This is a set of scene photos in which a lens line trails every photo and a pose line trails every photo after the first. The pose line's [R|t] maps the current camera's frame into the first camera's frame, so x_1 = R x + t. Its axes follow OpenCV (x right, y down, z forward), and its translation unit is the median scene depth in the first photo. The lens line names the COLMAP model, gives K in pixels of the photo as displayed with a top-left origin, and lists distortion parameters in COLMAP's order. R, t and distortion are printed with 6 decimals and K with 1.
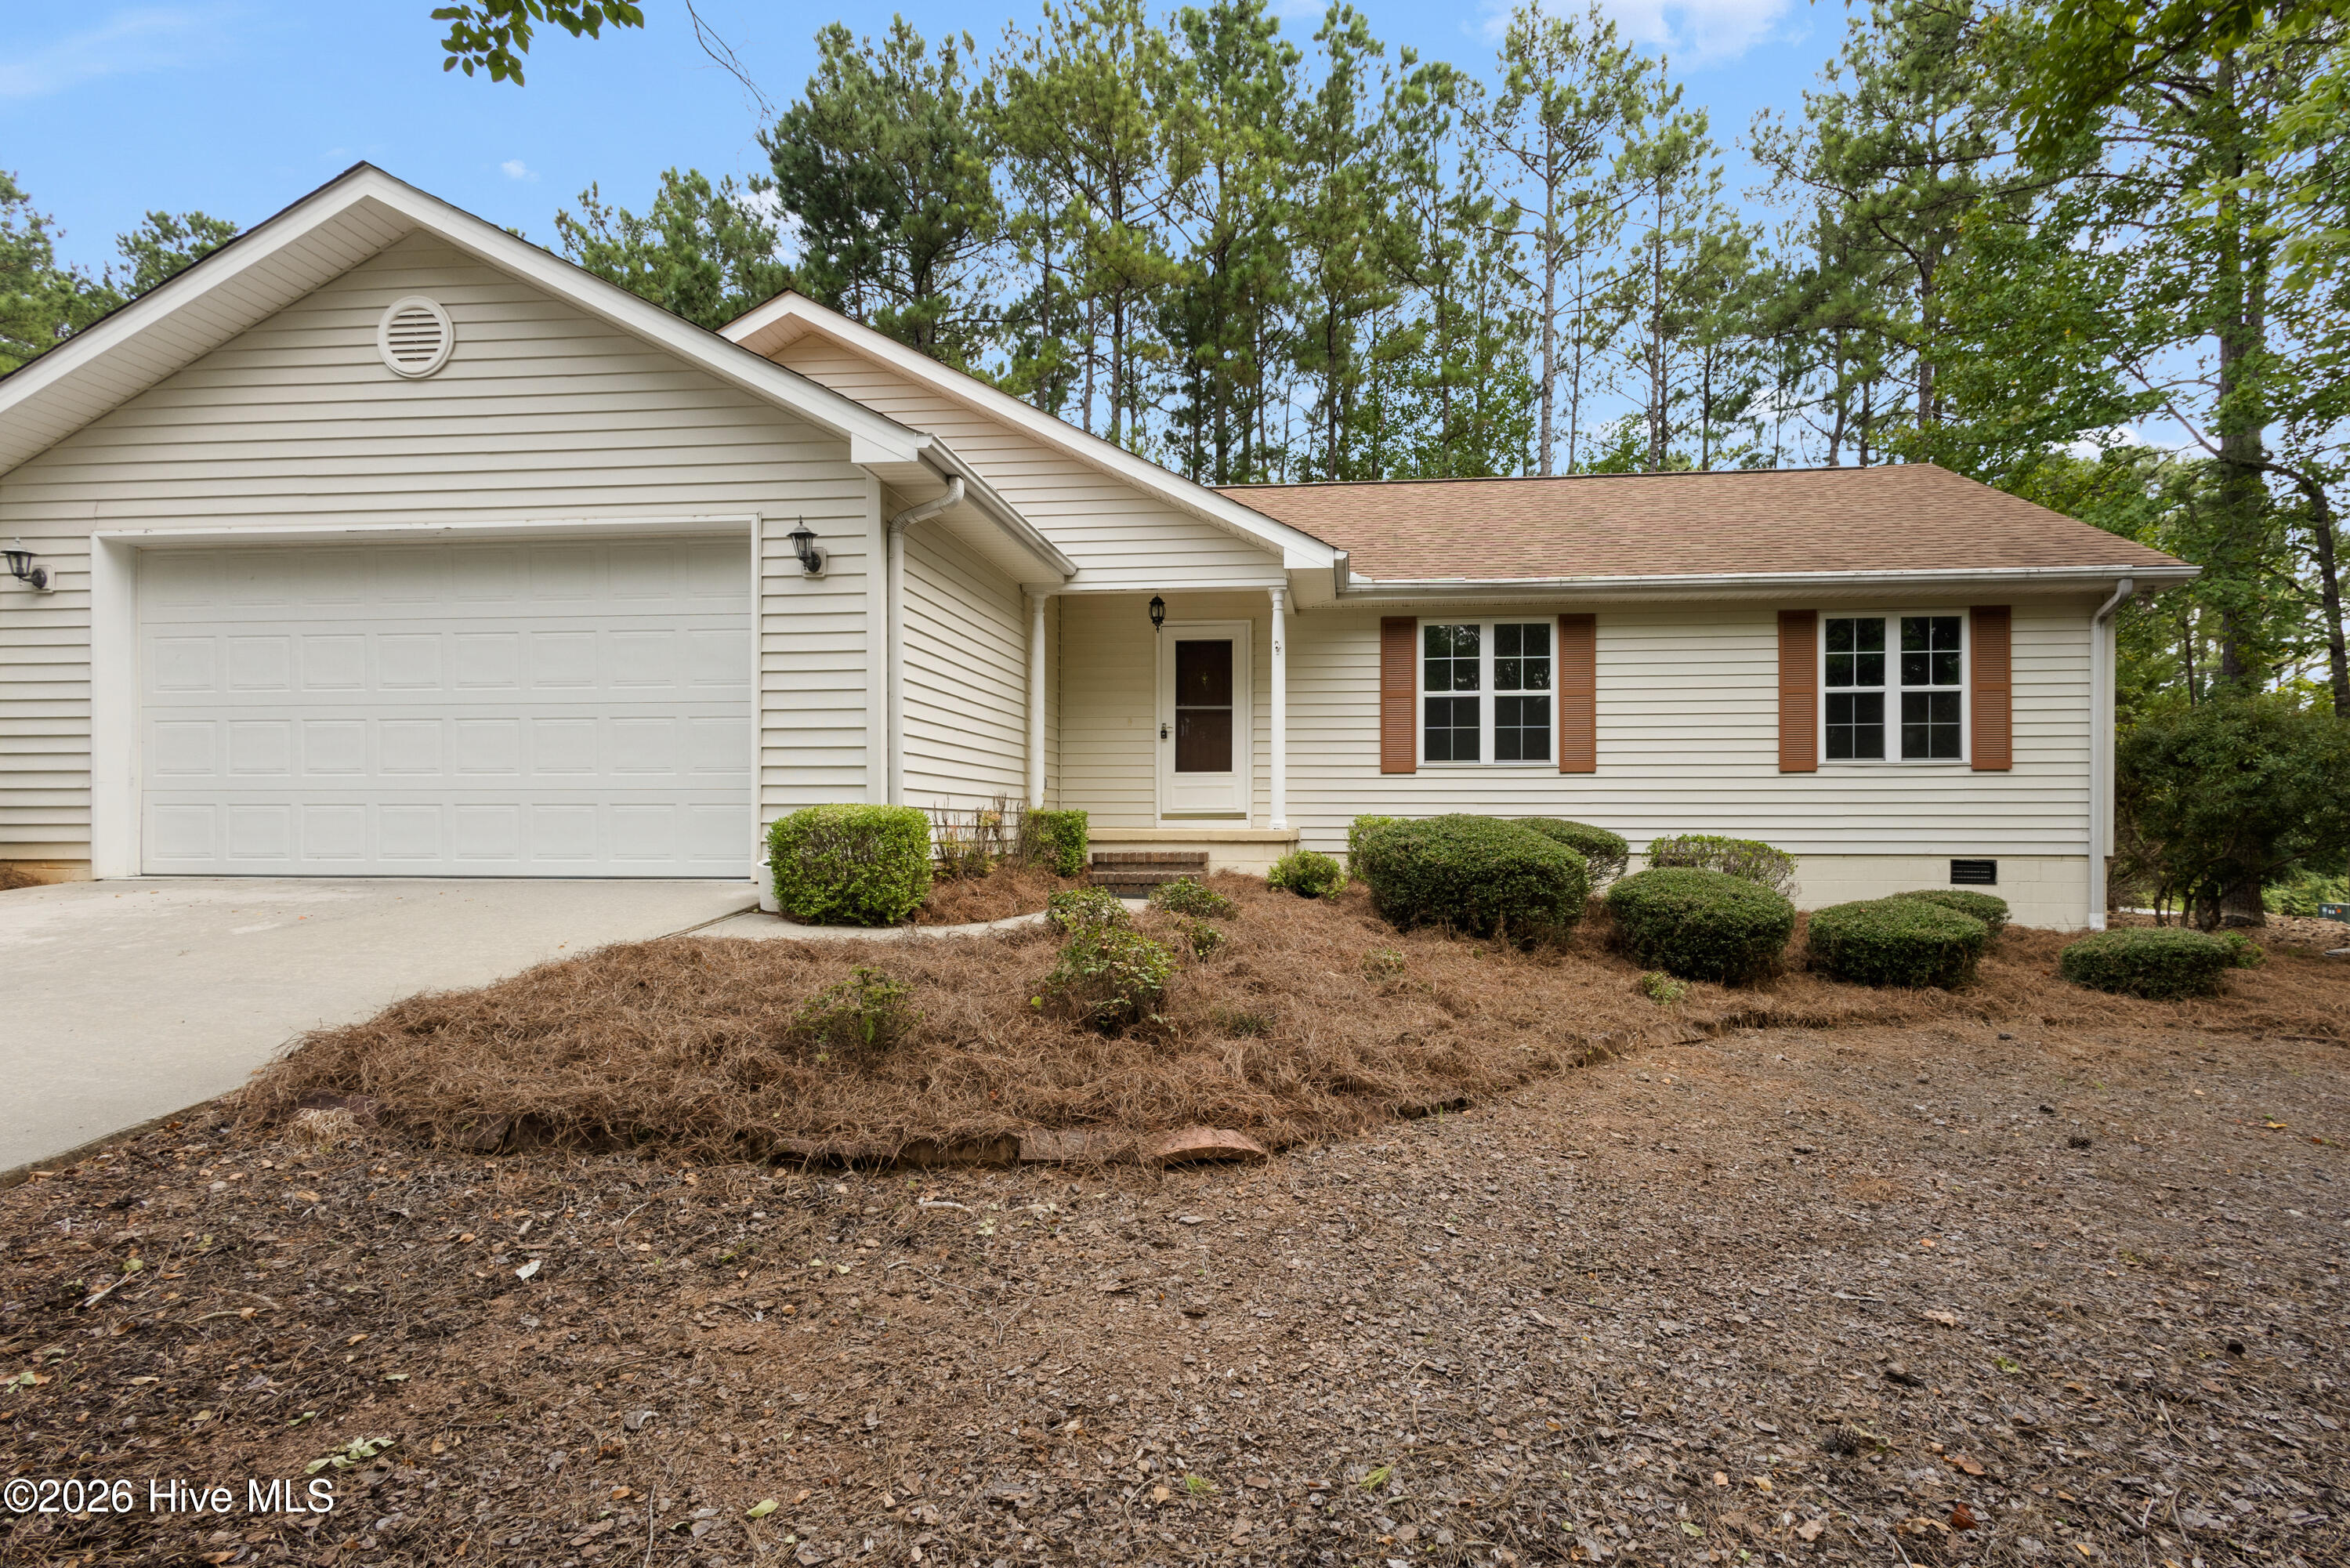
lens RADIAL K [[1095.9, 0, 1175.0], [0, 1095.9, 784.0], [0, 0, 1]] dist [-0.002269, -0.015473]
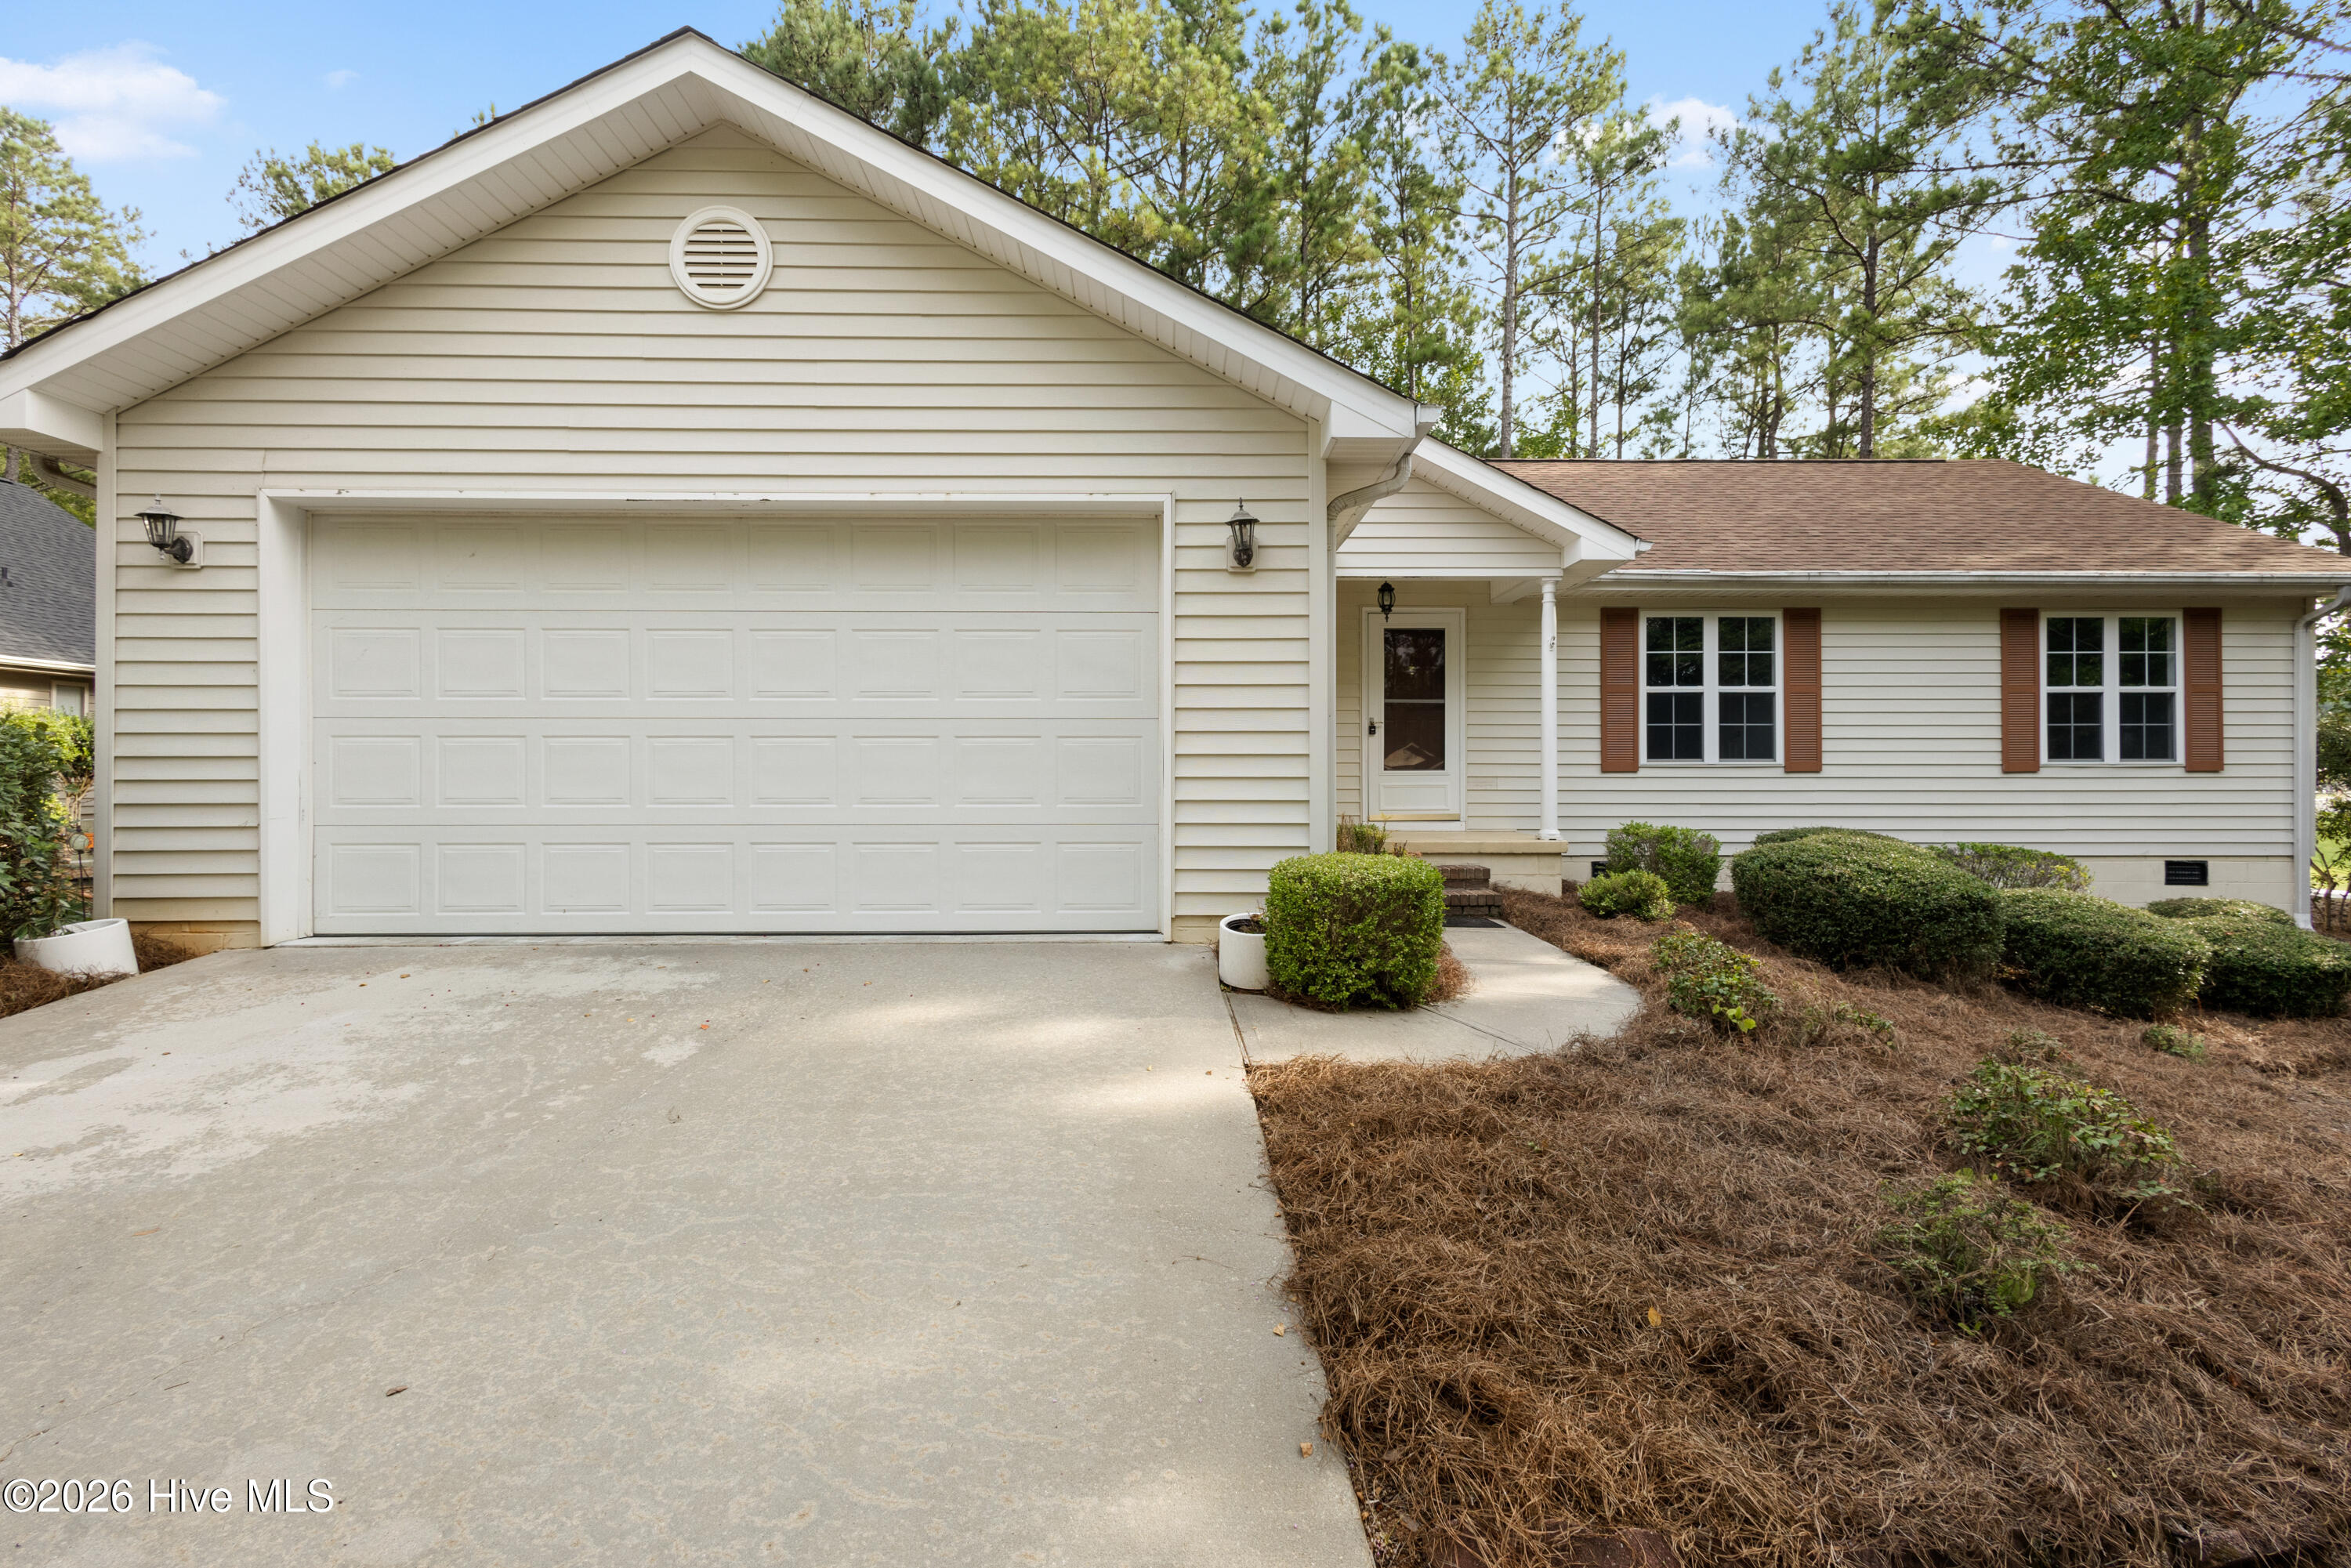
lens RADIAL K [[1080.1, 0, 1175.7], [0, 1080.1, 742.8], [0, 0, 1]] dist [-0.019164, -0.000585]
pose [[0.994760, 0.001246, 0.102233, -0.289289], [-0.001286, 0.999999, 0.000325, -0.037490], [-0.102233, -0.000454, 0.994760, 0.121552]]
